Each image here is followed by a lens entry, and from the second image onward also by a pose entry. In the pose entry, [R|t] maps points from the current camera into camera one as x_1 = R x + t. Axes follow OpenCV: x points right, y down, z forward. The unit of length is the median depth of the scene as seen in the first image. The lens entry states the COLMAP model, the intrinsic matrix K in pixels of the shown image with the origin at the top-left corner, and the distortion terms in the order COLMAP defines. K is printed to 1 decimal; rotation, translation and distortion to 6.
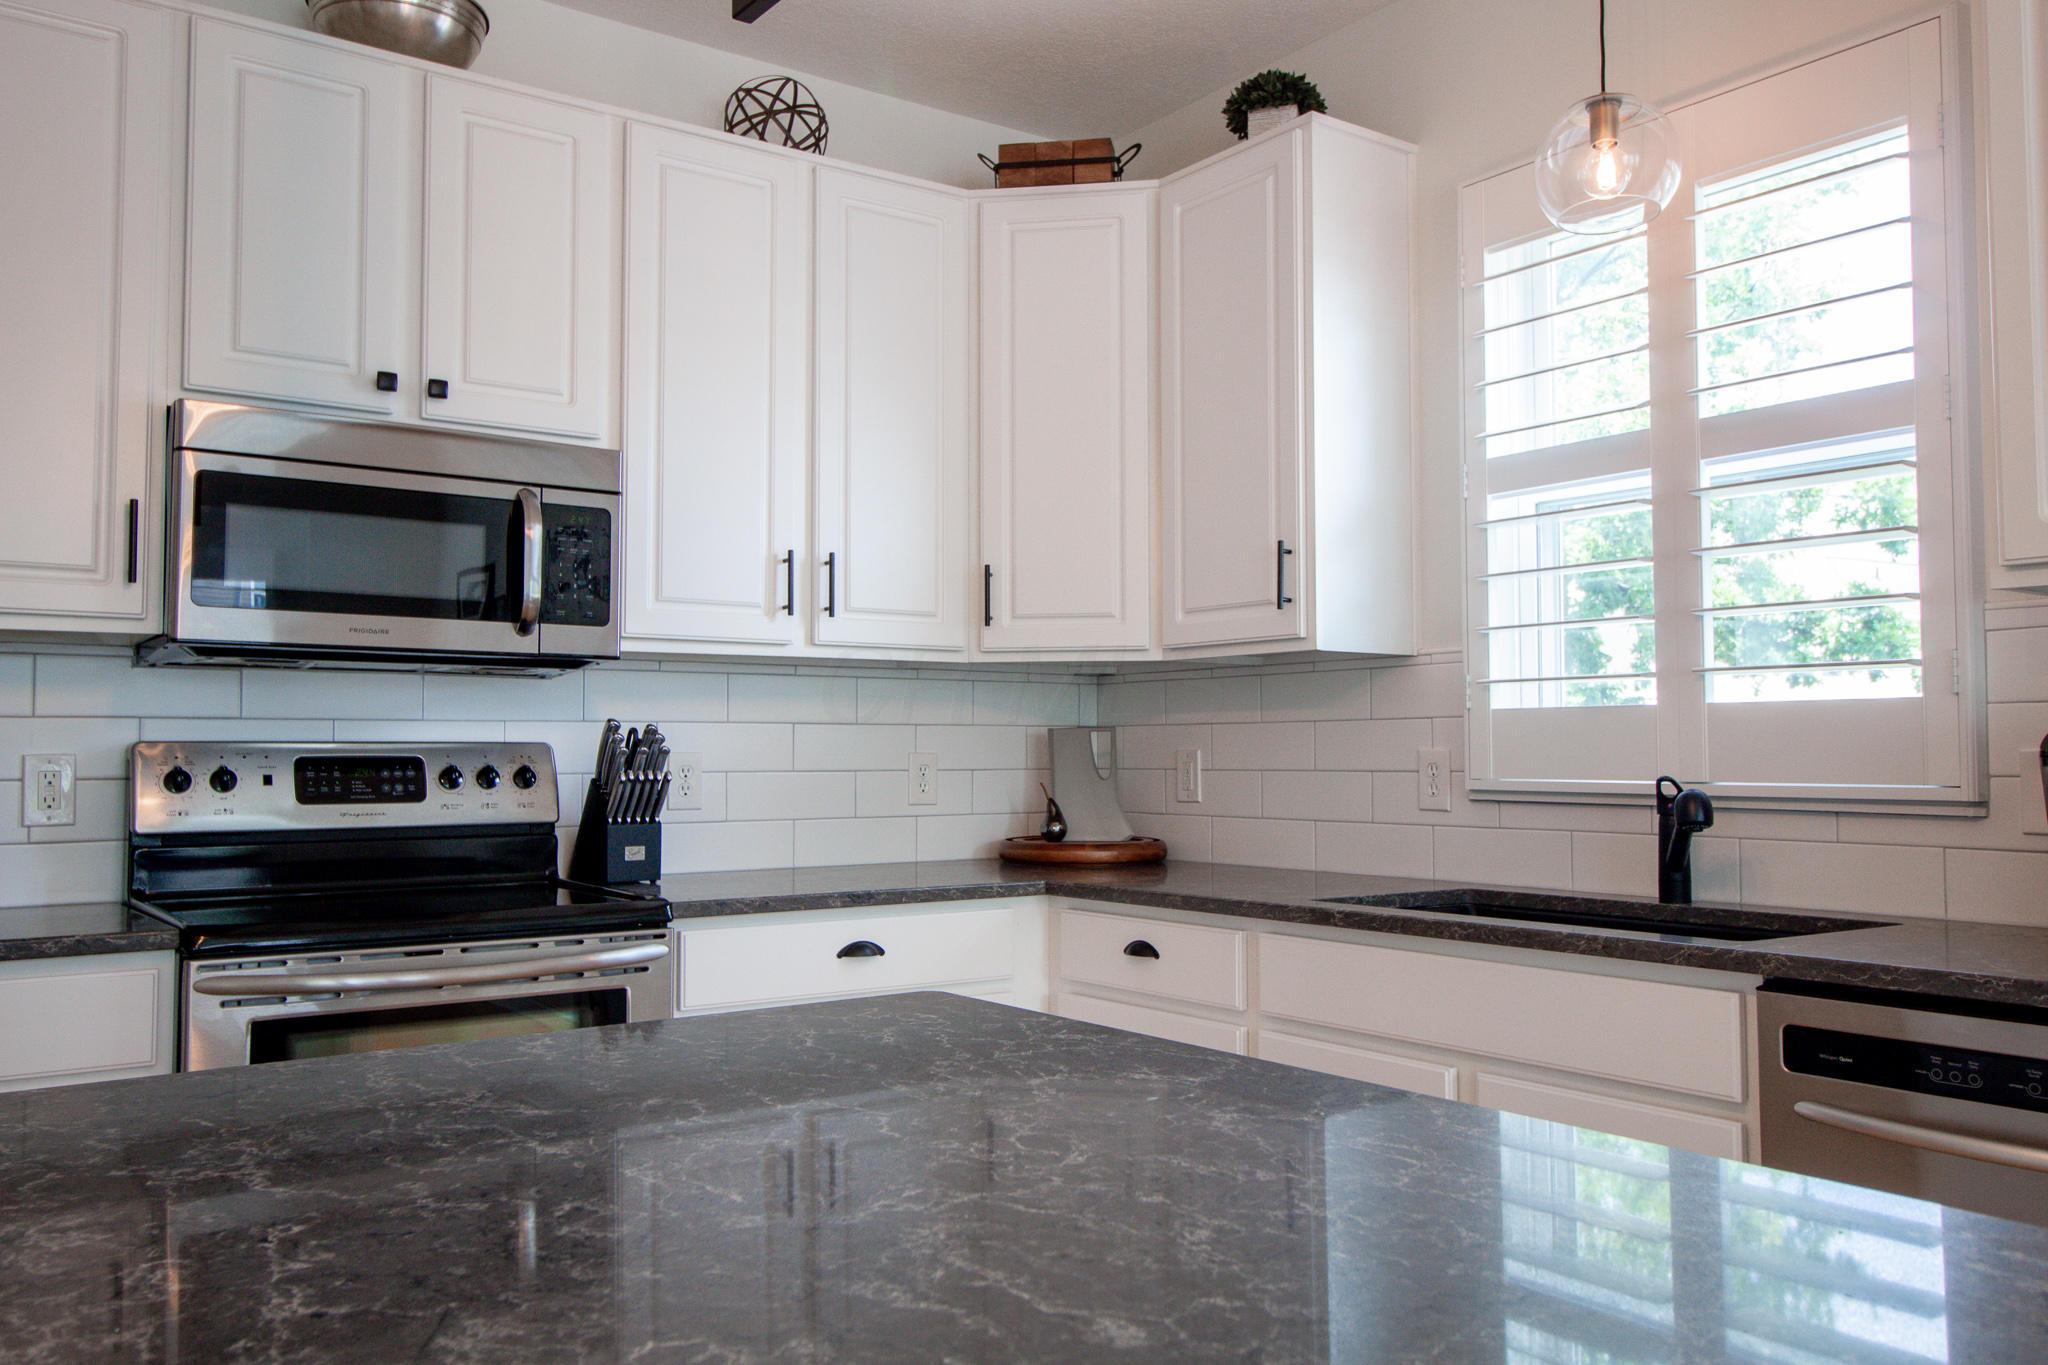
lens RADIAL K [[1668.4, 0, 1021.4], [0, 1668.4, 608.0], [0, 0, 1]] dist [-0.001127, 0.002986]
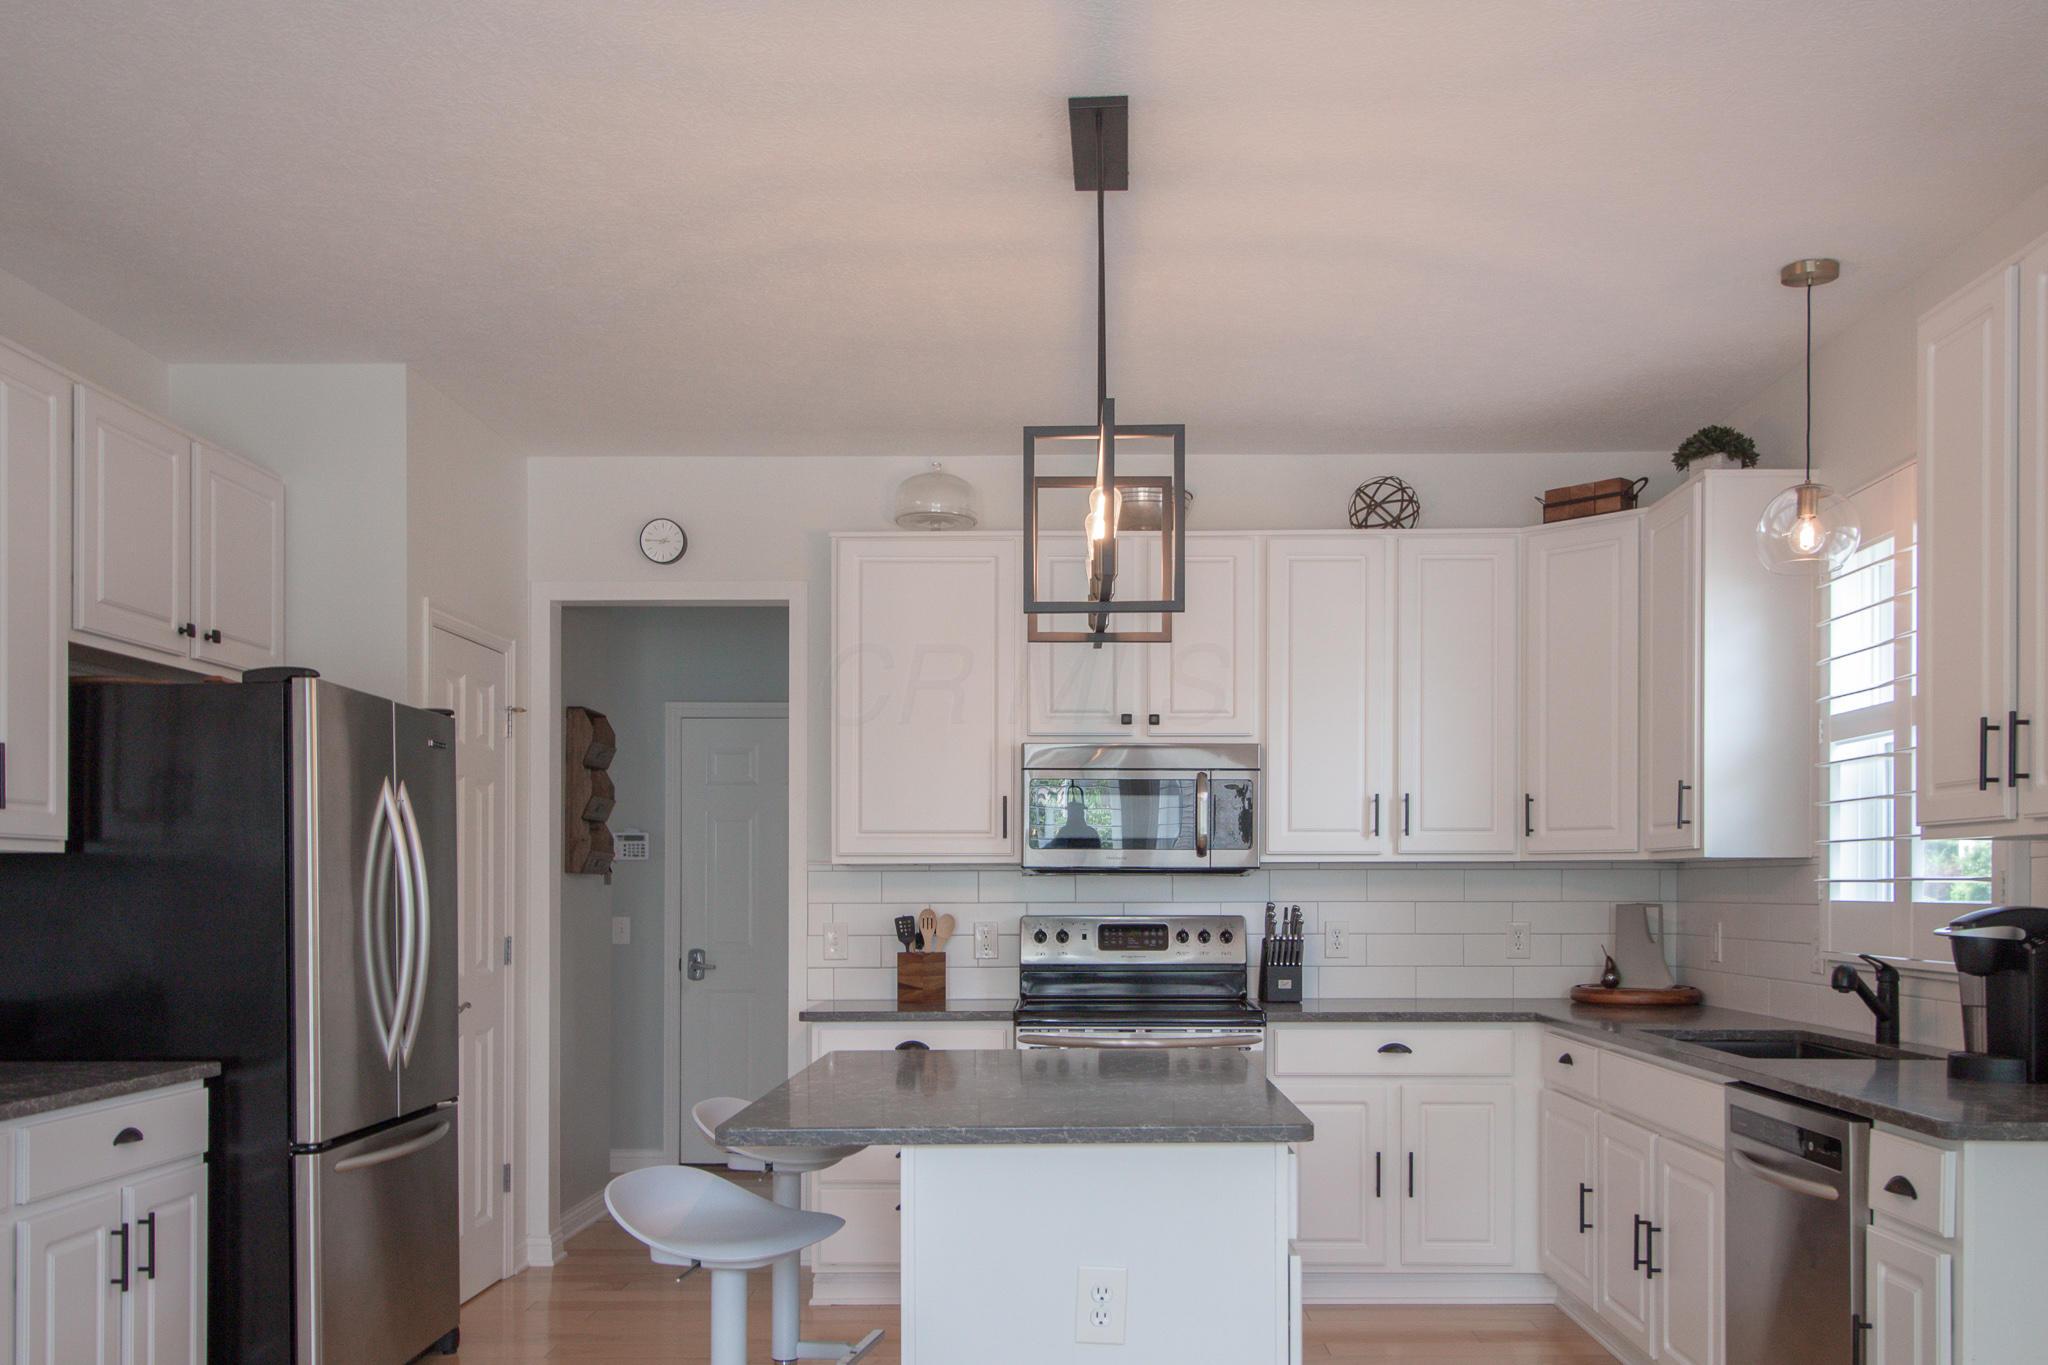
lens RADIAL K [[1668.4, 0, 1021.4], [0, 1668.4, 608.0], [0, 0, 1]] dist [-0.001127, 0.002986]
pose [[0.810932, -0.094328, -0.577487, 0.546230], [0.049209, 0.994418, -0.093330, -0.083183], [0.583067, 0.047267, 0.811048, -0.516927]]
